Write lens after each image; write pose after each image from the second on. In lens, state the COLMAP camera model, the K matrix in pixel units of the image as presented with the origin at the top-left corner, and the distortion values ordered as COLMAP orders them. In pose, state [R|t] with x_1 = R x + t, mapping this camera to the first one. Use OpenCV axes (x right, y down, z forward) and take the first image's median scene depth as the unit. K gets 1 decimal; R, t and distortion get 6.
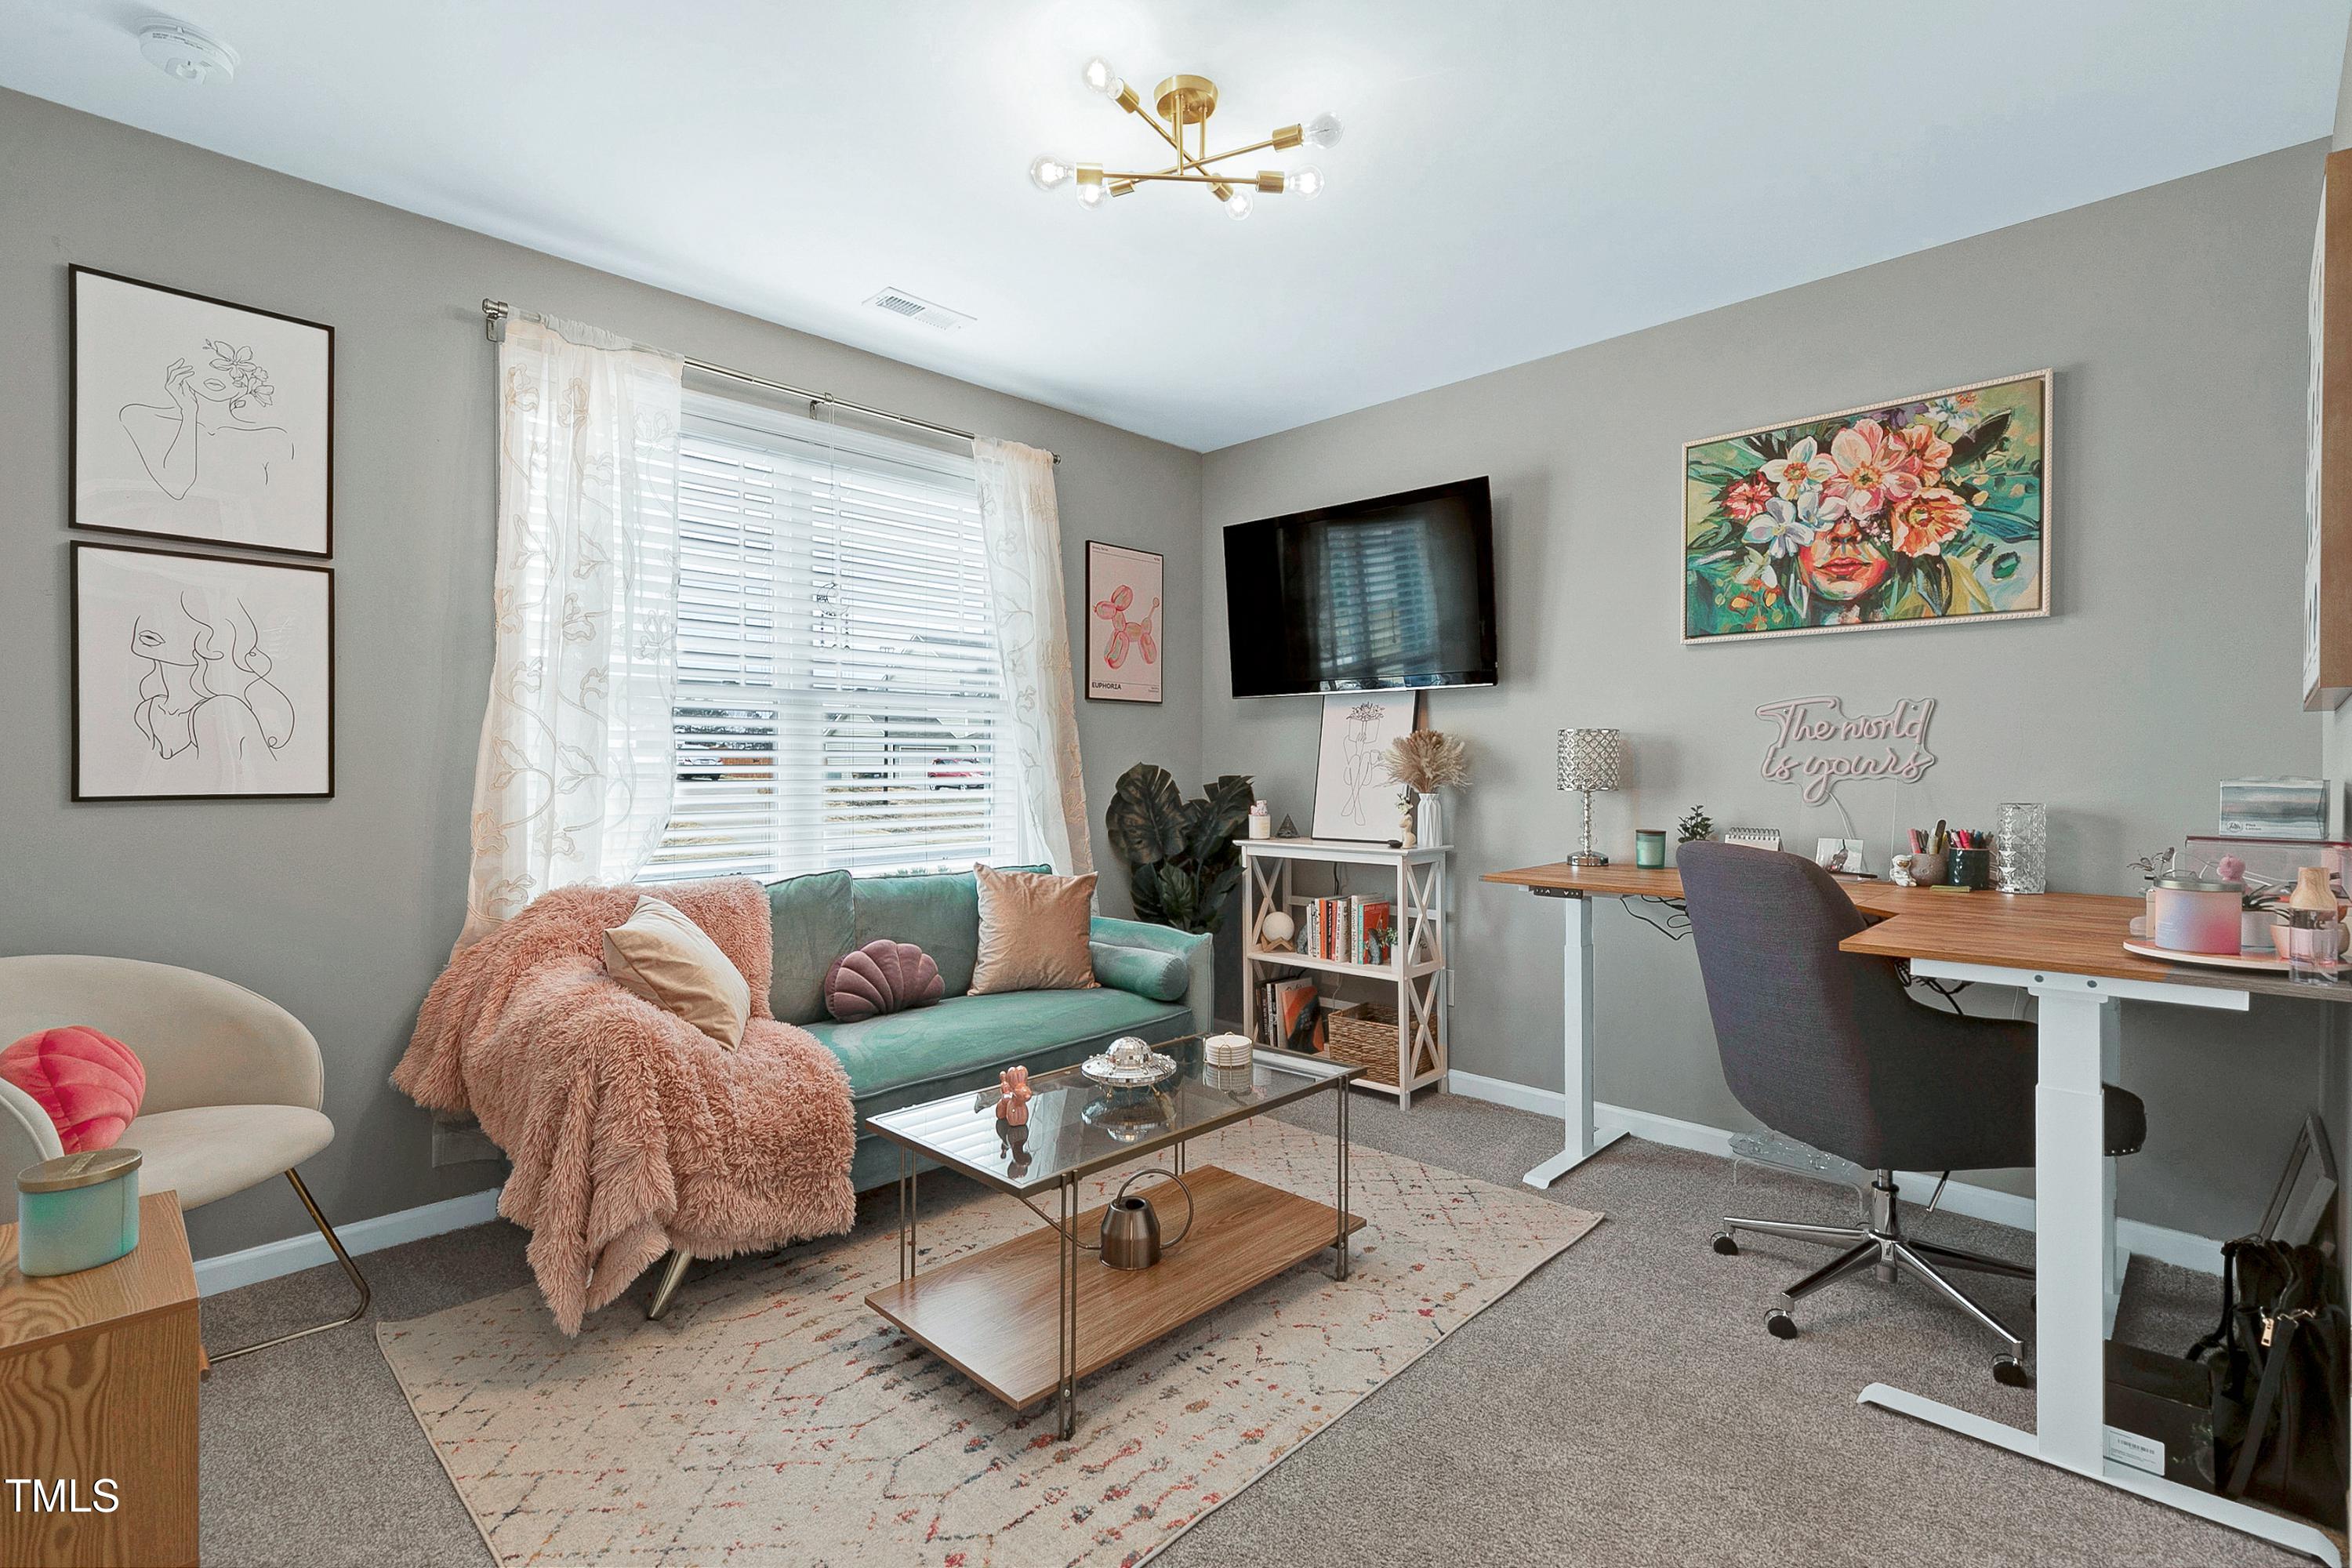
lens RADIAL K [[1071.8, 0, 1166.8], [0, 1071.8, 772.6], [0, 0, 1]] dist [0.010441, -0.002462]
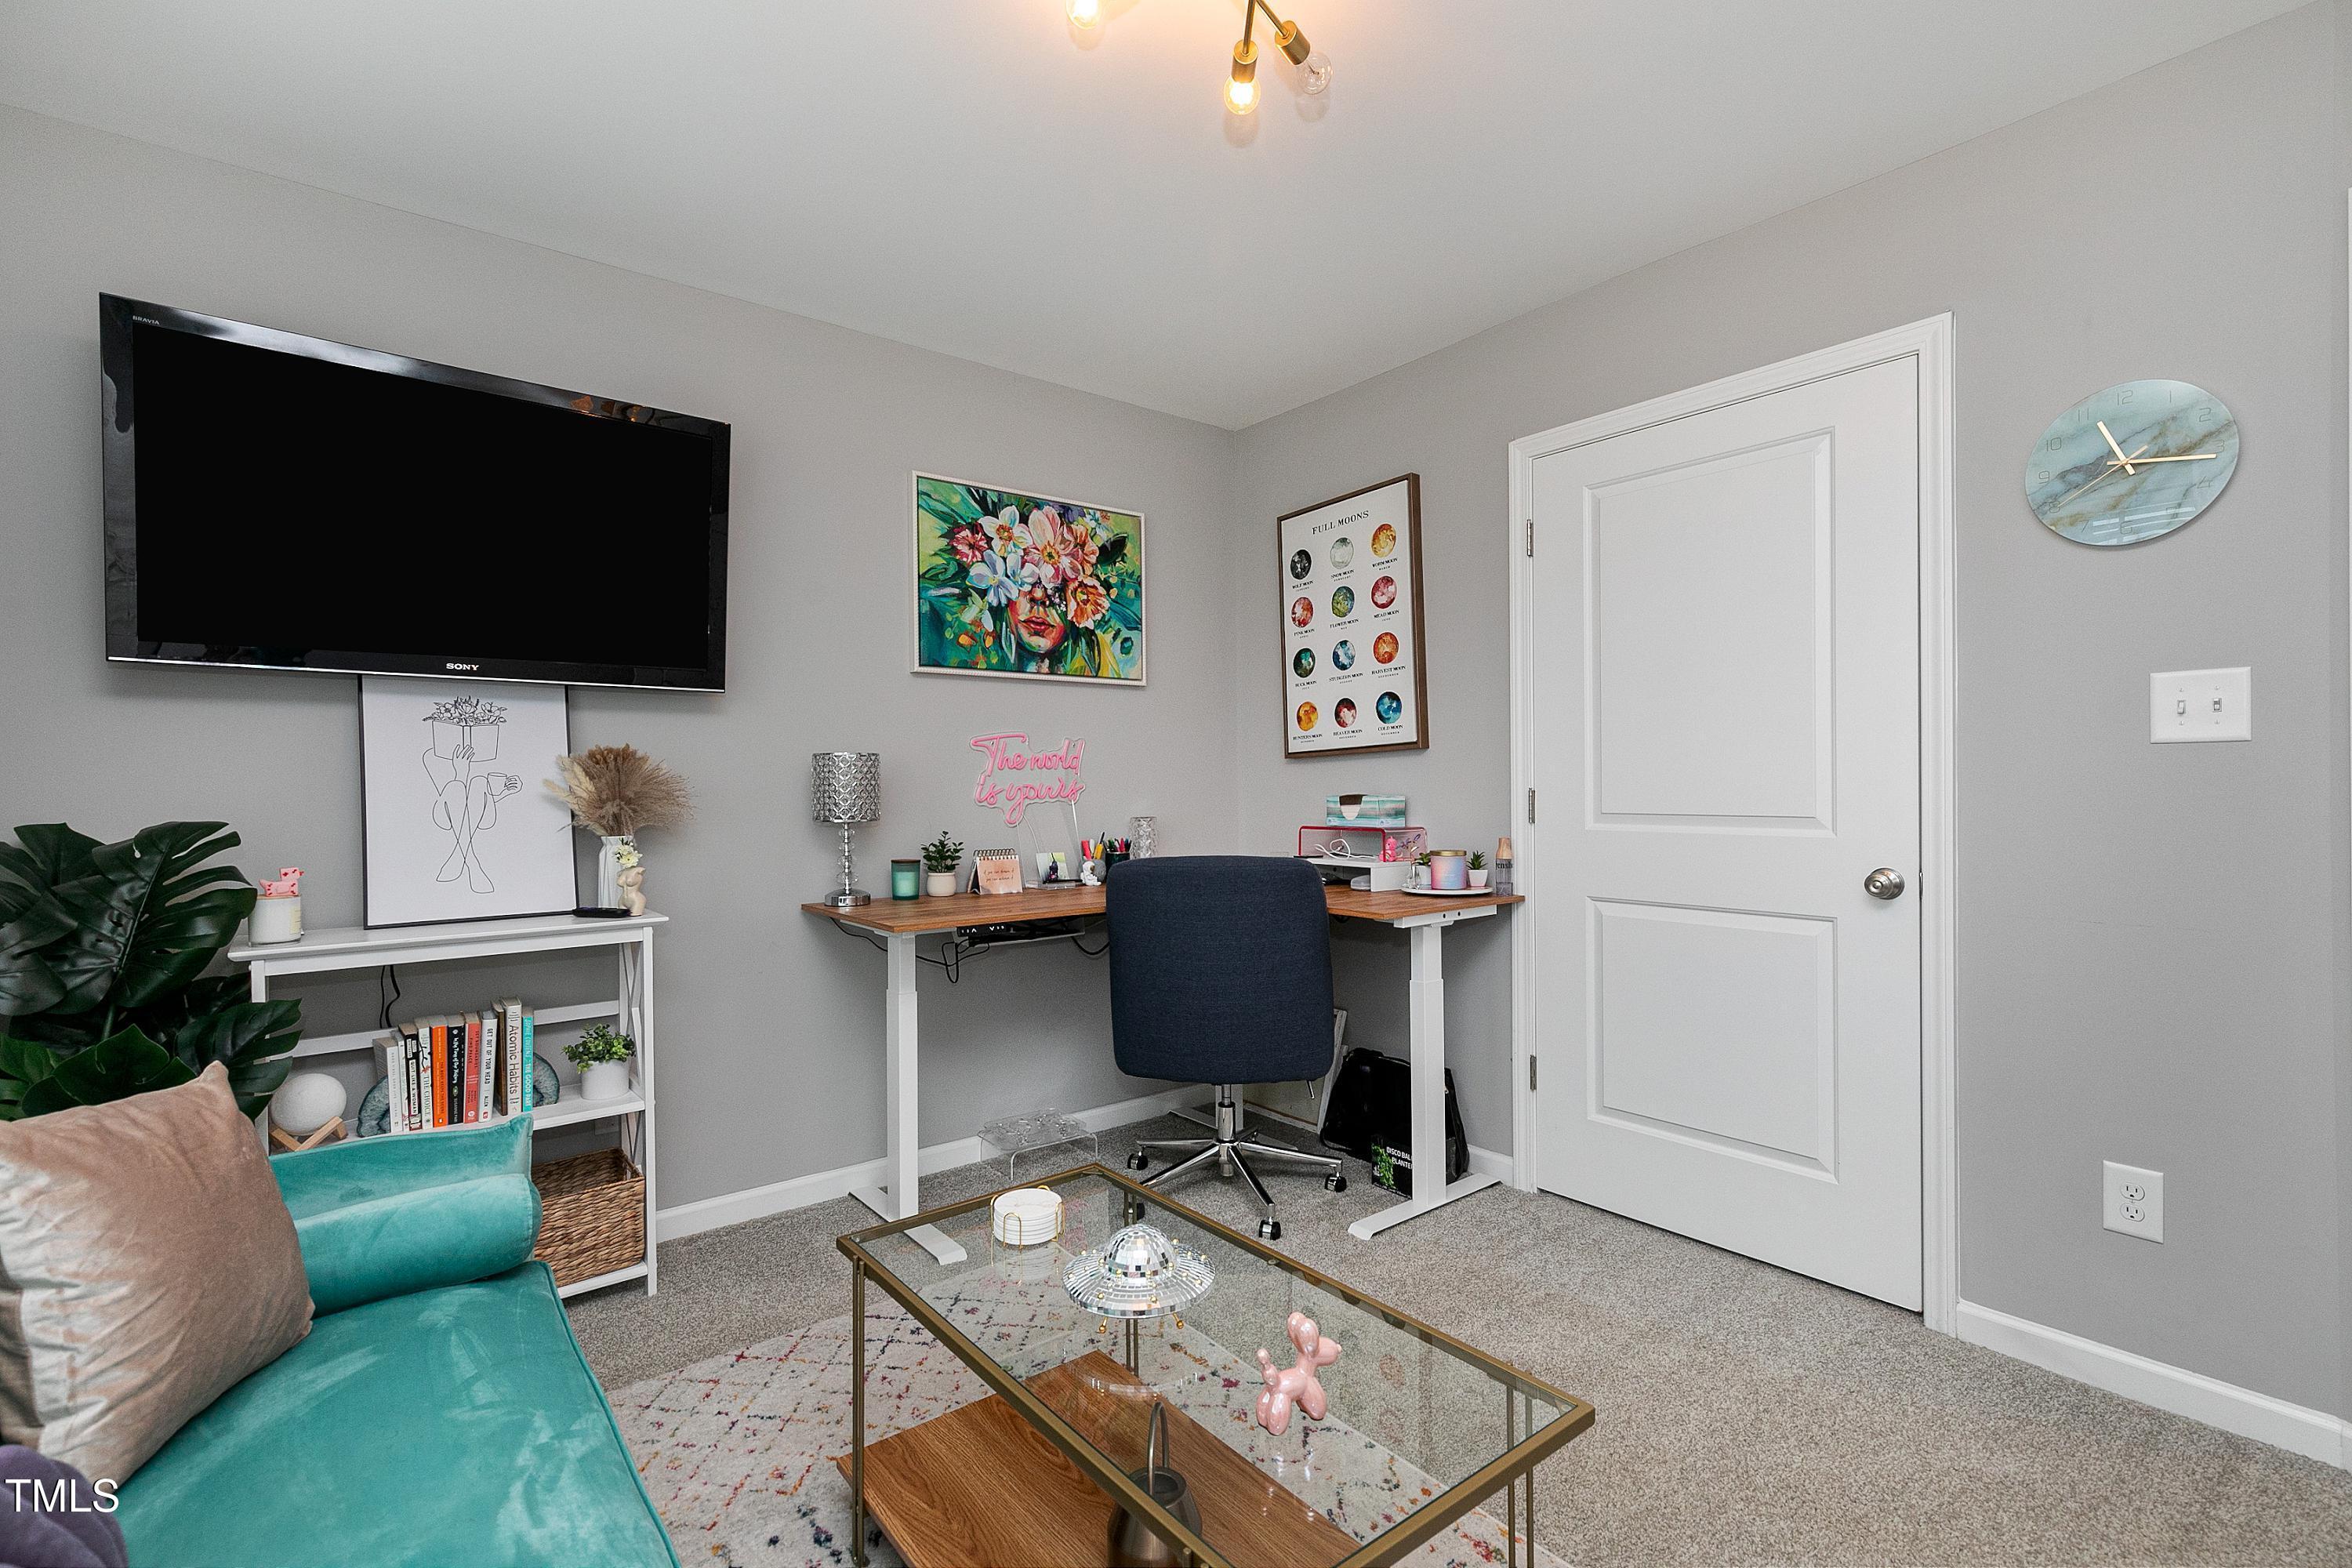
lens RADIAL K [[1071.8, 0, 1163.8], [0, 1071.8, 779.5], [0, 0, 1]] dist [0.010441, -0.002462]
pose [[0.130117, 0.006724, 0.991476, -0.526940], [0.015799, 0.999836, -0.008854, -0.007345], [-0.991373, 0.016817, 0.129990, 0.711885]]
